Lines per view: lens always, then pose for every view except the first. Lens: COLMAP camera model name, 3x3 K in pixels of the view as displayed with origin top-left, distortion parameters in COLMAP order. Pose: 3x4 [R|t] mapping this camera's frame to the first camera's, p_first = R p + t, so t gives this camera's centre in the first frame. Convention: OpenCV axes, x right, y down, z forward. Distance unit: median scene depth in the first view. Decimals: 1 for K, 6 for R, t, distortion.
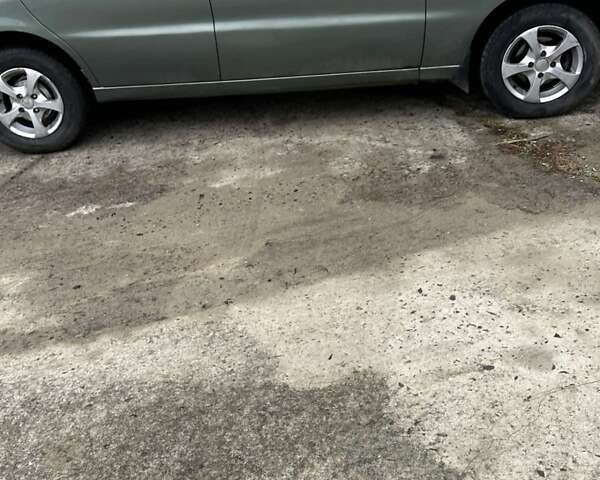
lens RADIAL K [[812.8, 0, 298.3], [0, 812.8, 237.7], [0, 0, 1]] dist [0.139364, 0.000000]
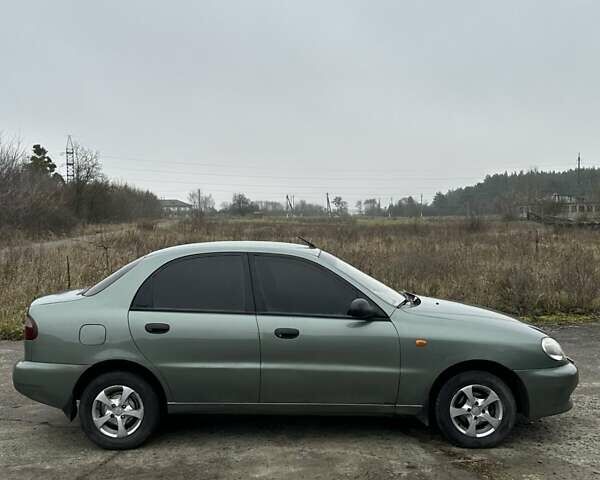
lens RADIAL K [[812.8, 0, 299.6], [0, 812.8, 236.8], [0, 0, 1]] dist [0.139364, 0.000000]
pose [[0.990509, 0.096796, 0.097584, -0.191591], [-0.044375, 0.897153, -0.439485, 0.171990], [-0.130089, 0.430983, 0.892934, -0.407538]]
